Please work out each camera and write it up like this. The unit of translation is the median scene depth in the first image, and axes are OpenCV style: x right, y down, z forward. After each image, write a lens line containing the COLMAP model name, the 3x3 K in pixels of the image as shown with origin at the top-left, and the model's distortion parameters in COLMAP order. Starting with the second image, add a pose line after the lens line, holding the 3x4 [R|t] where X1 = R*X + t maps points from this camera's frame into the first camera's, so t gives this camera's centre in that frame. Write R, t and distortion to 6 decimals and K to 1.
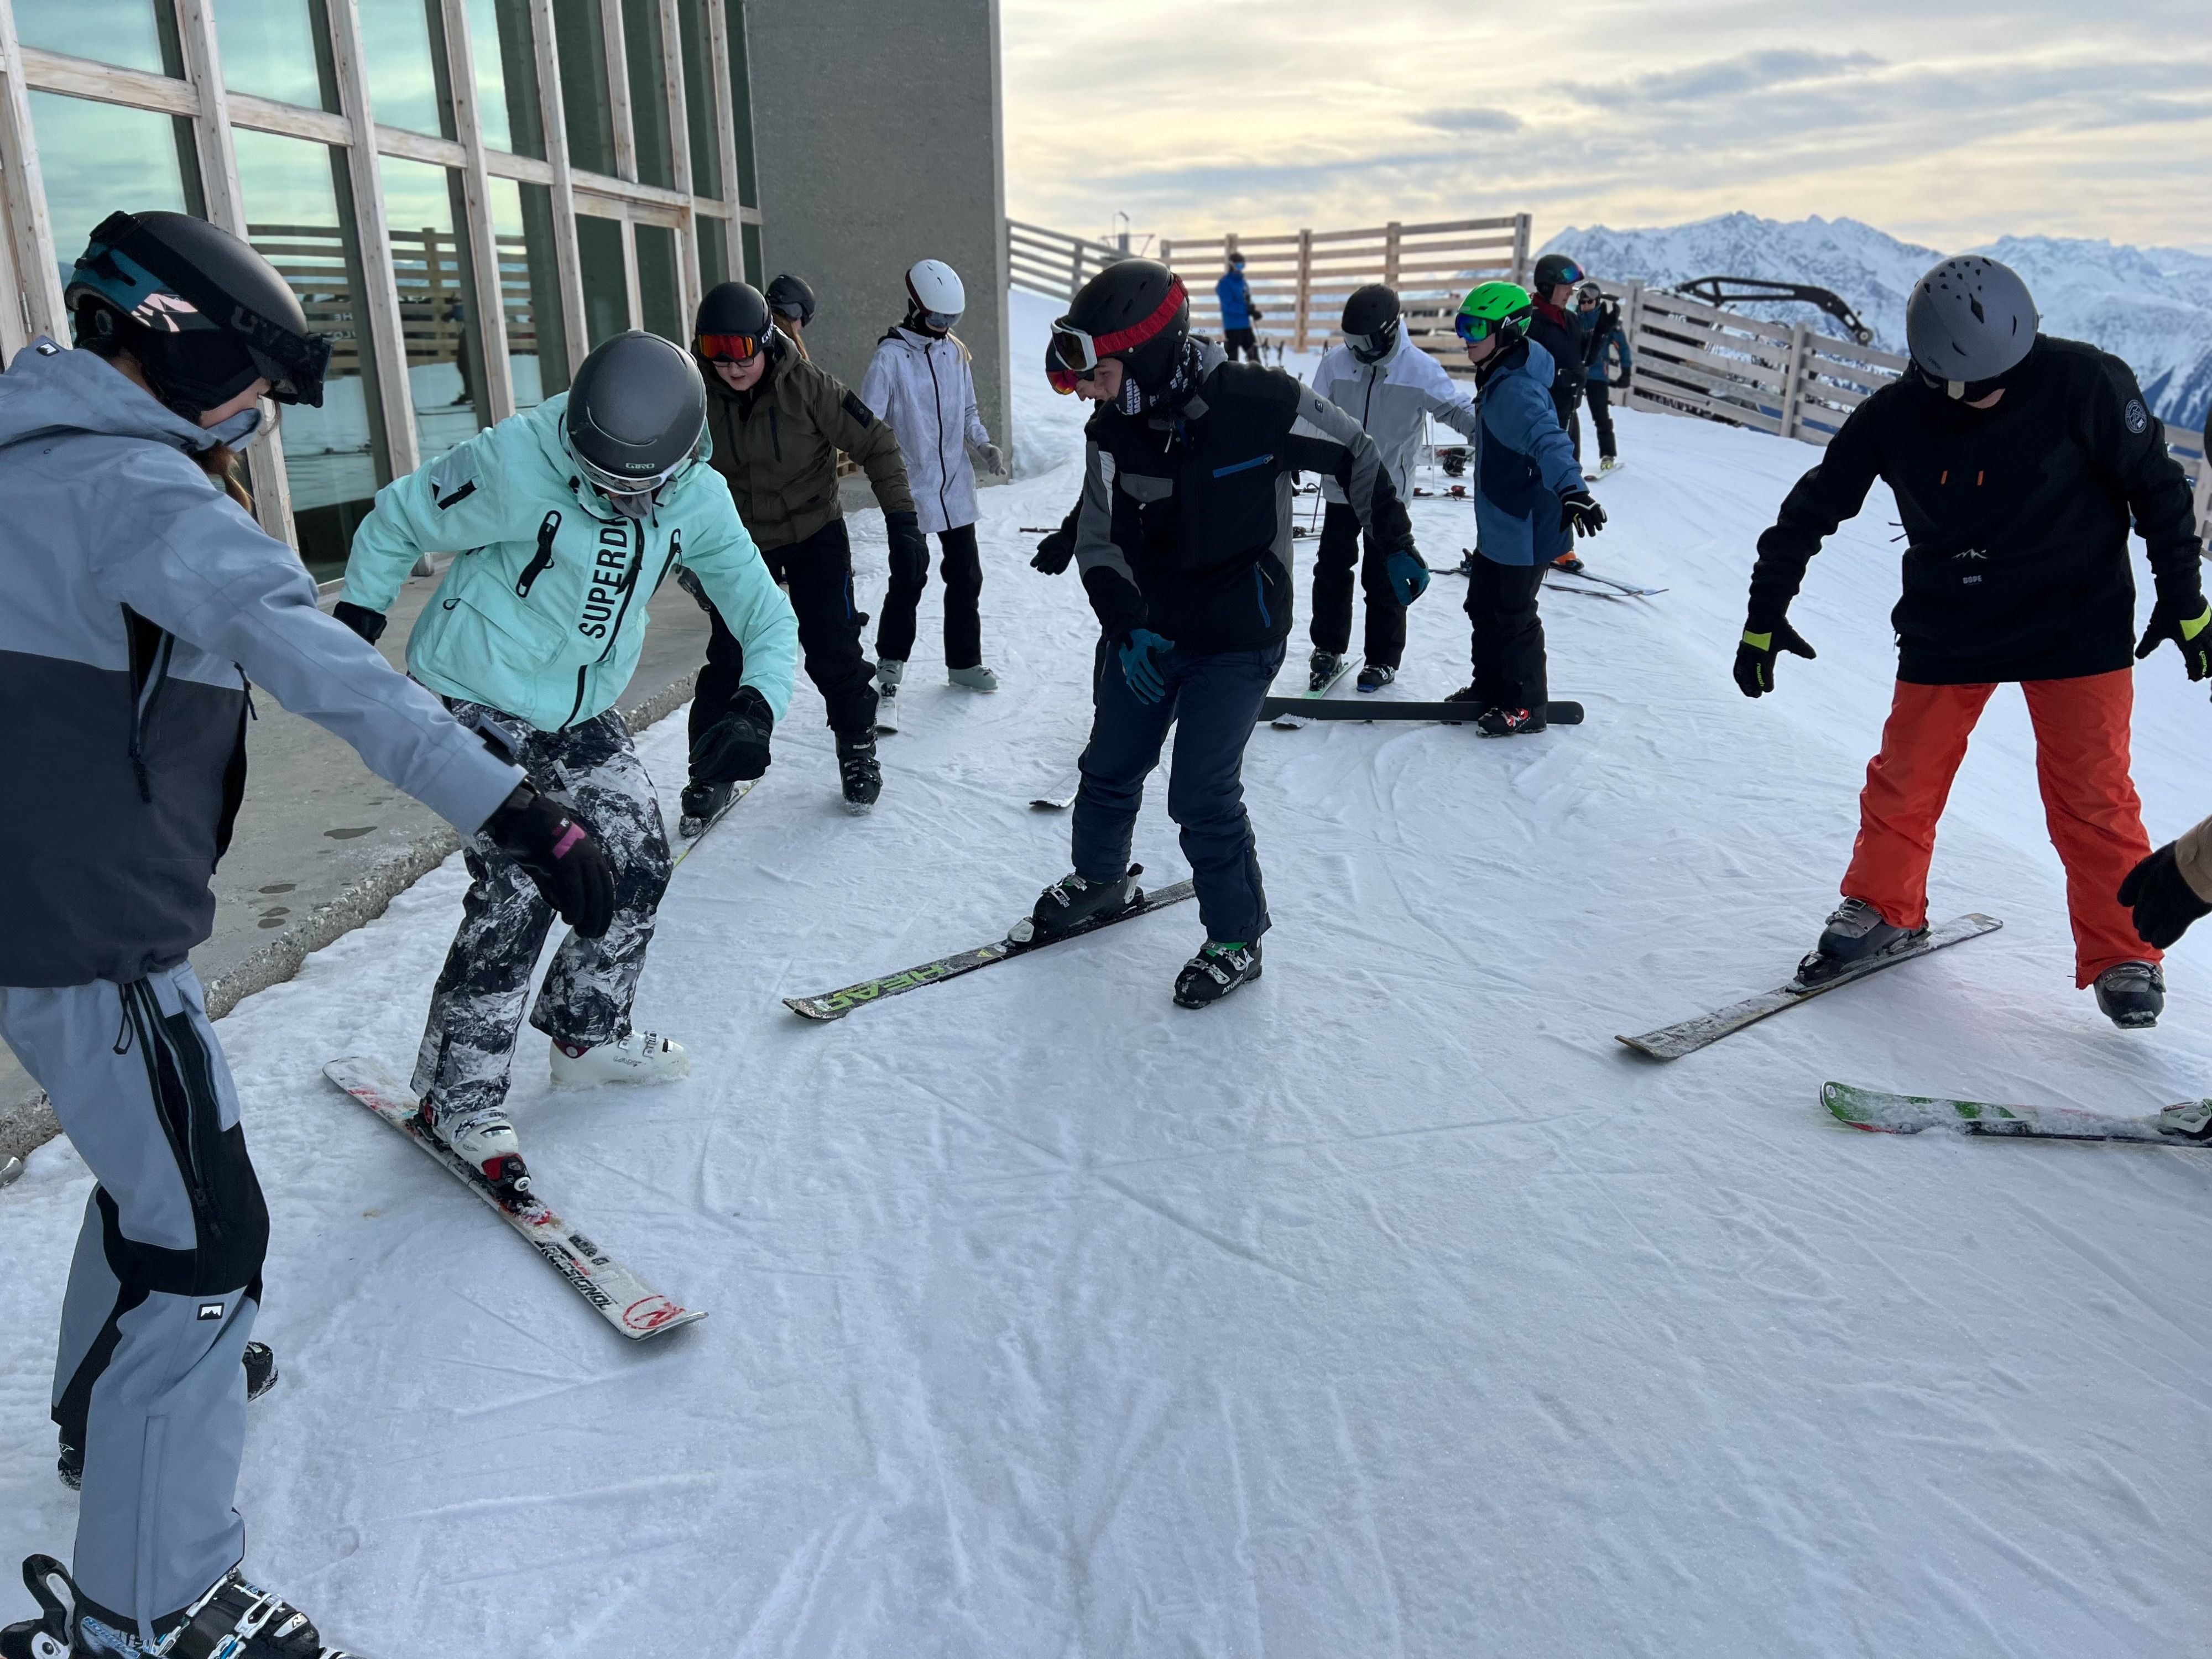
lens RADIAL K [[1666.1, 0, 1137.1], [0, 1666.1, 862.0], [0, 0, 1]] dist [0.053443, -0.056084]
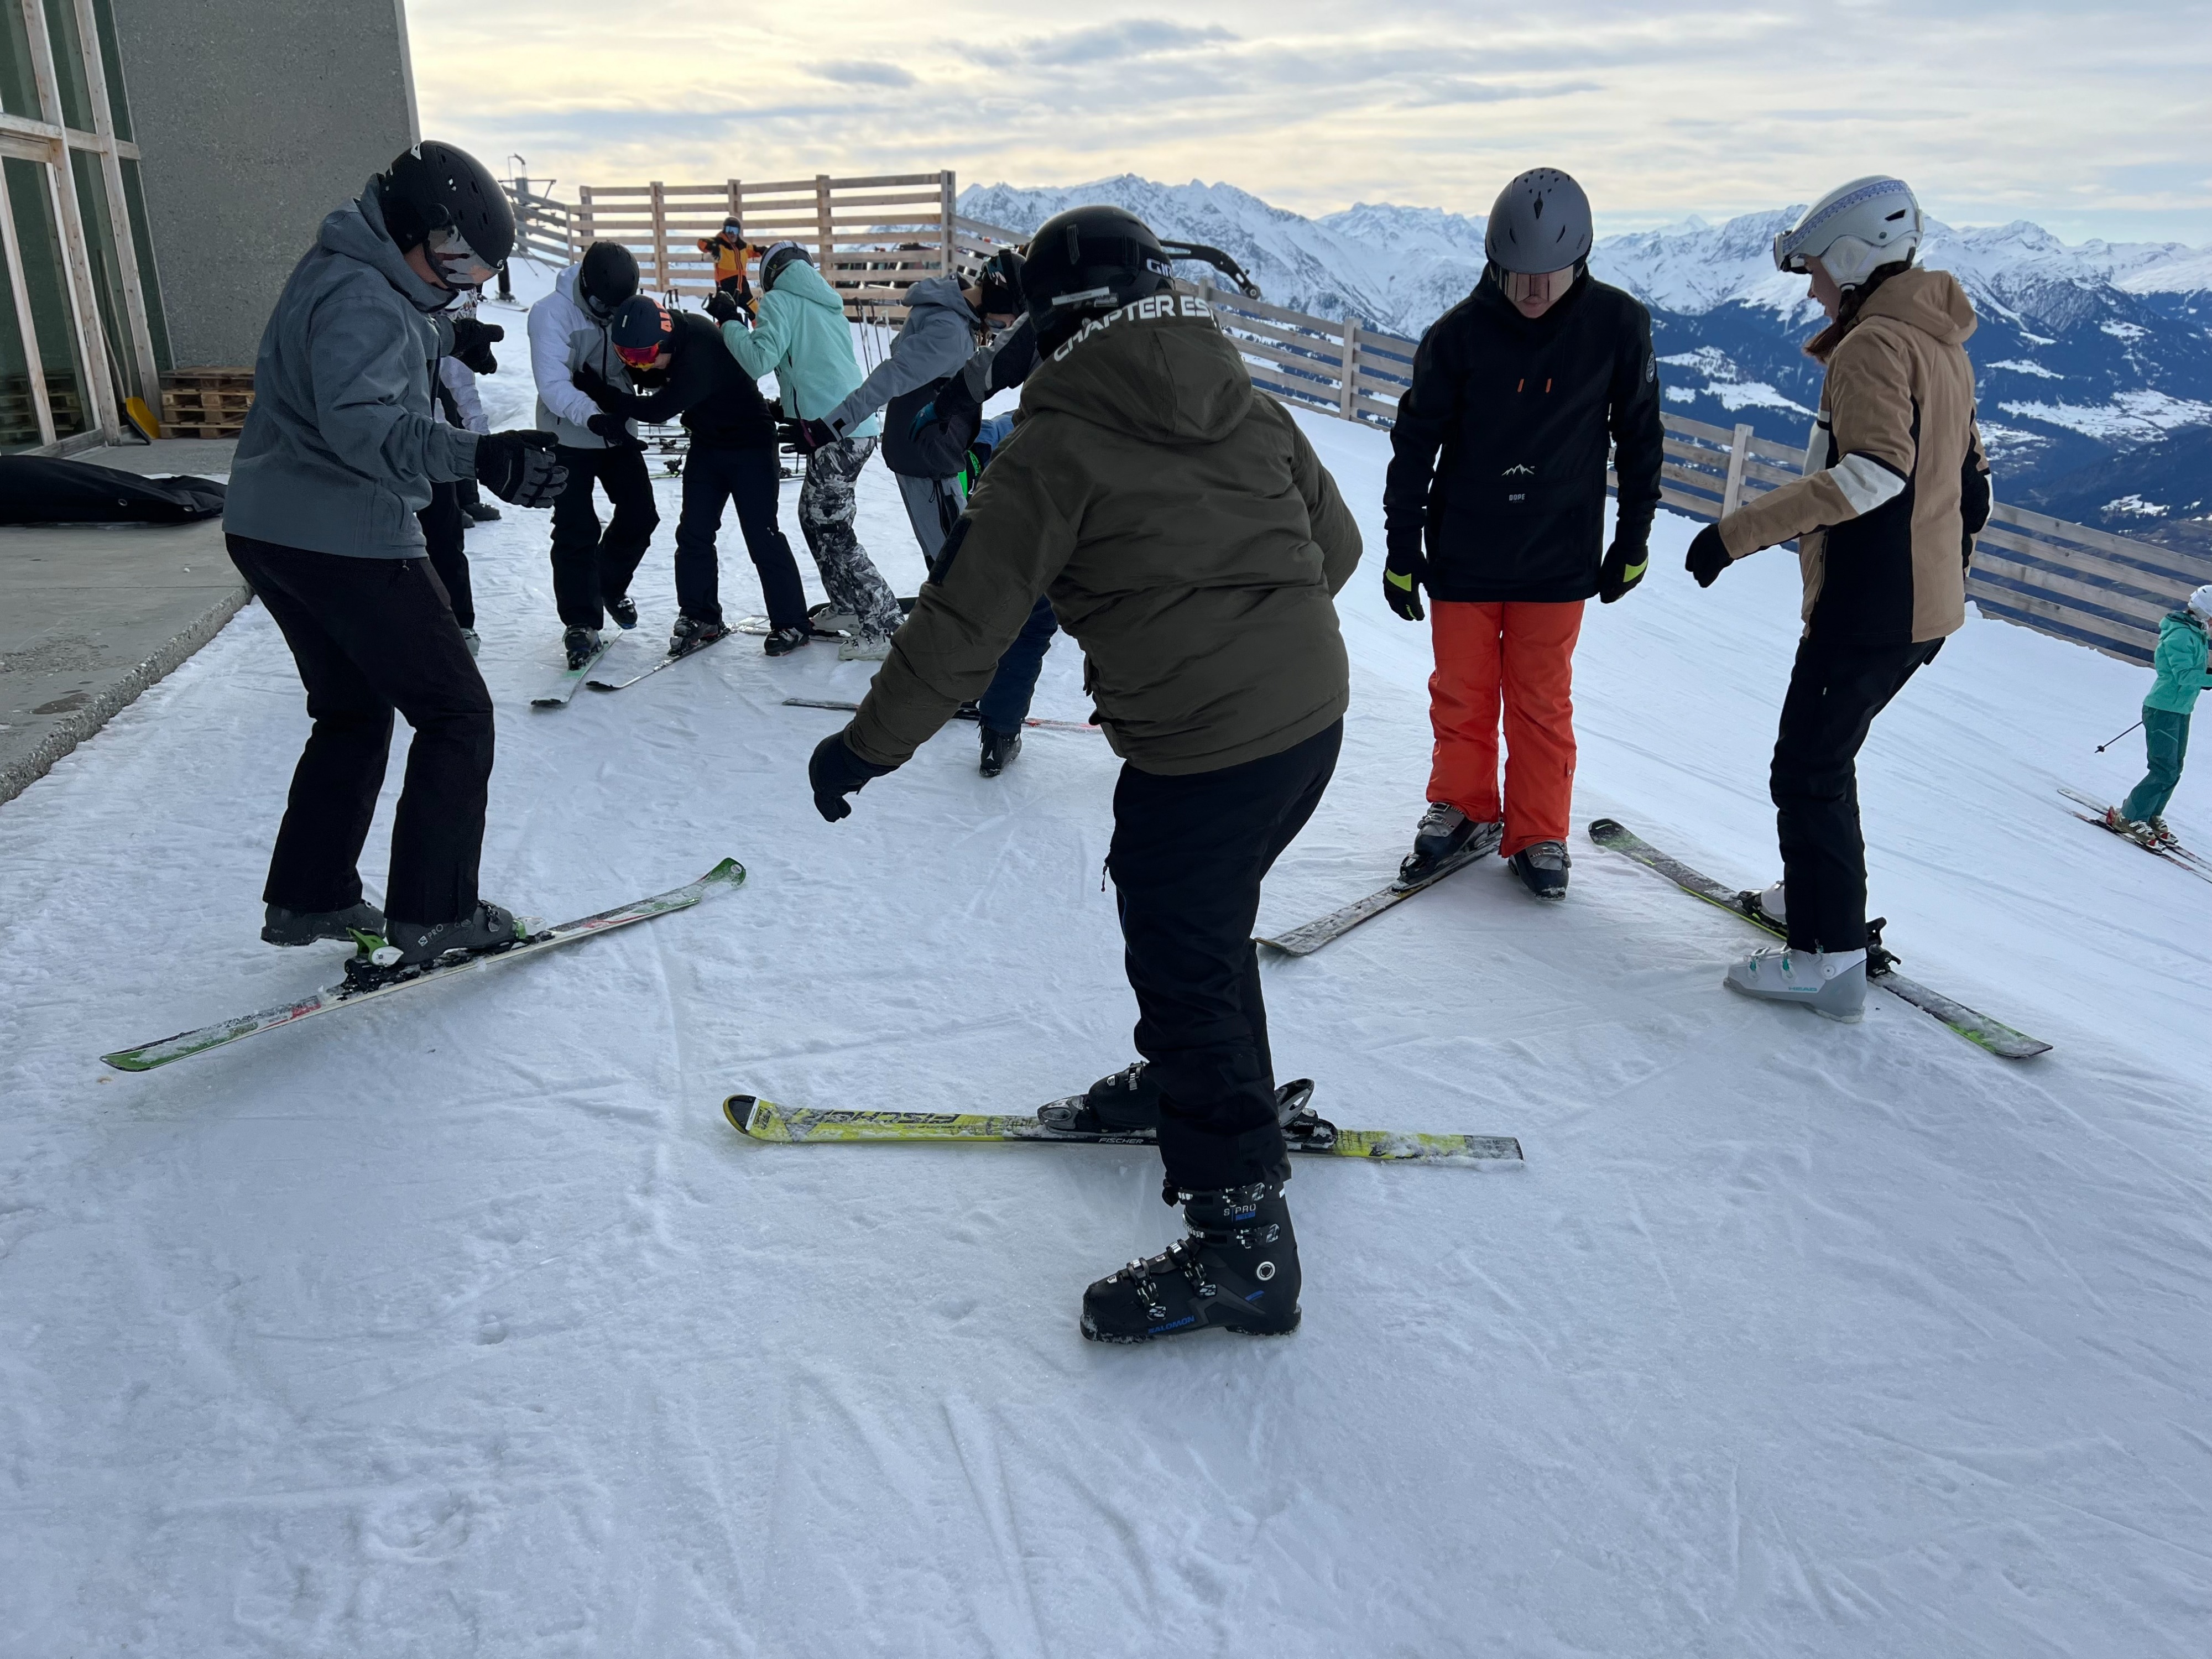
lens RADIAL K [[1666.1, 0, 1127.2], [0, 1666.1, 868.5], [0, 0, 1]] dist [0.053443, -0.056084]
pose [[0.947959, -0.100539, 0.302102, -0.032092], [0.092248, 0.994866, 0.041627, 0.020608], [-0.304736, -0.011592, 0.952366, -0.054961]]
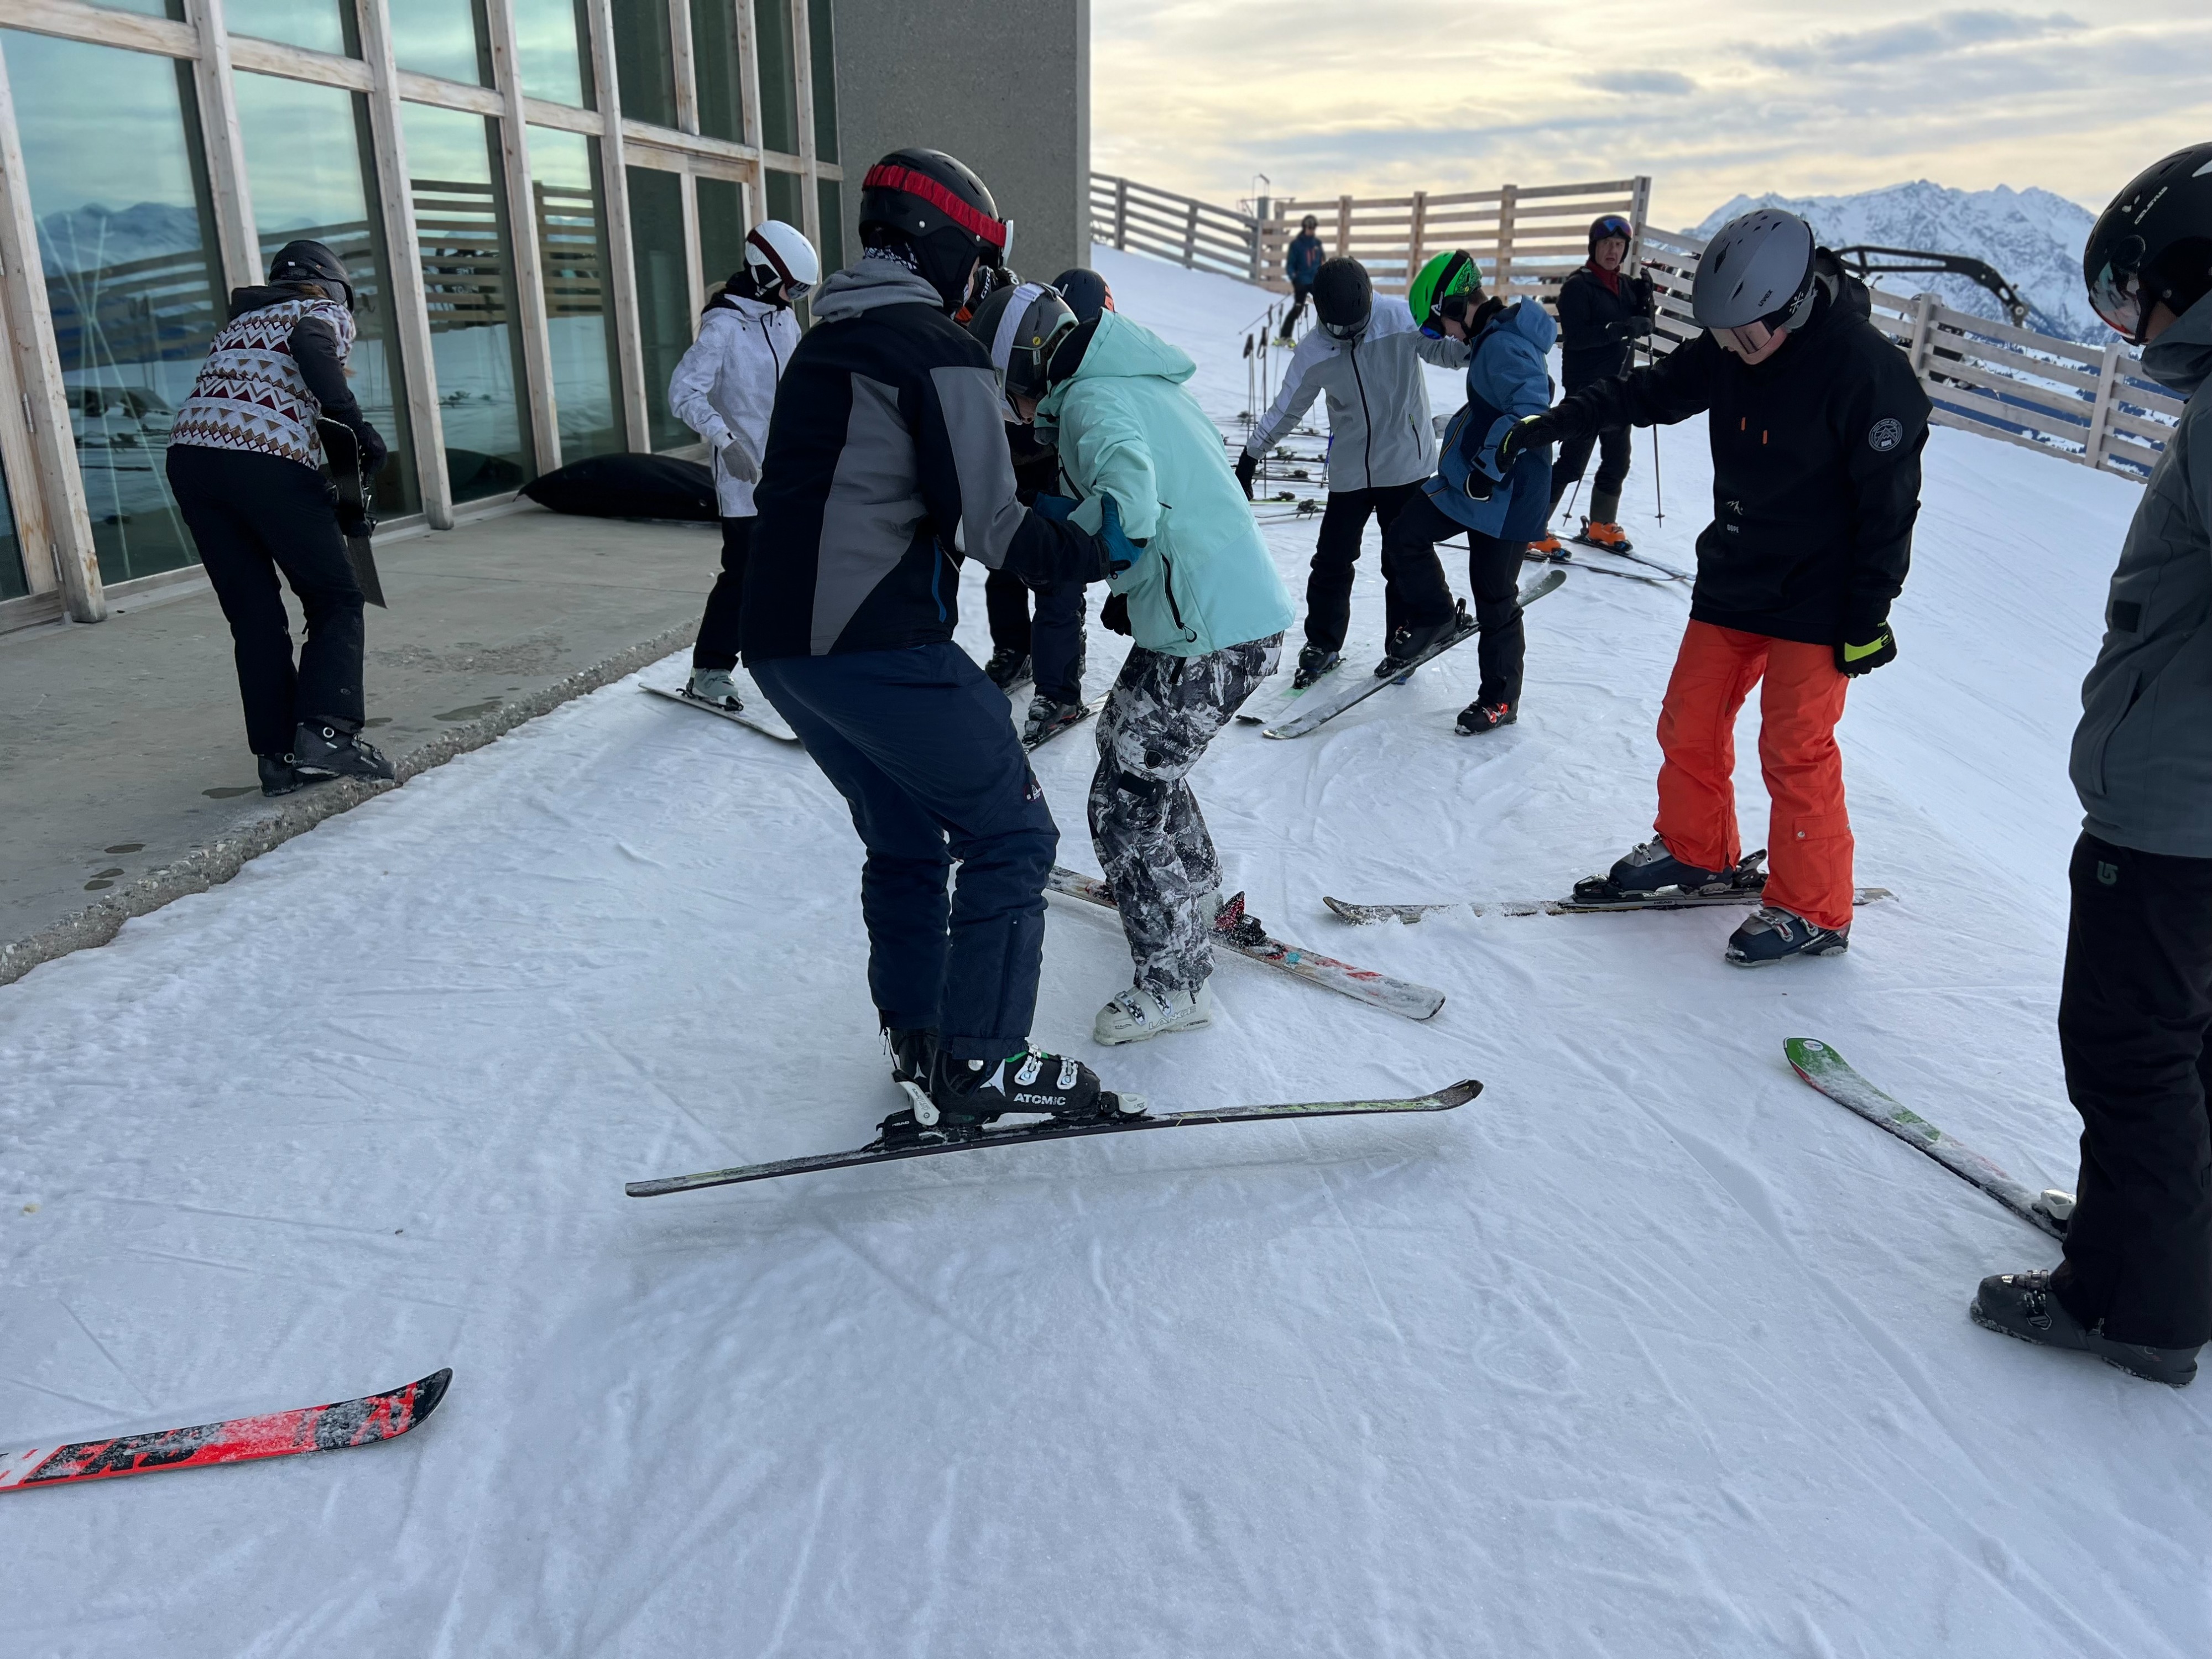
lens RADIAL K [[1666.1, 0, 1163.0], [0, 1666.1, 861.2], [0, 0, 1]] dist [0.053443, -0.056084]
pose [[0.996932, 0.037489, -0.068712, 0.052479], [-0.036238, 0.999156, 0.019359, -0.005956], [0.069379, -0.016810, 0.997449, 0.023552]]
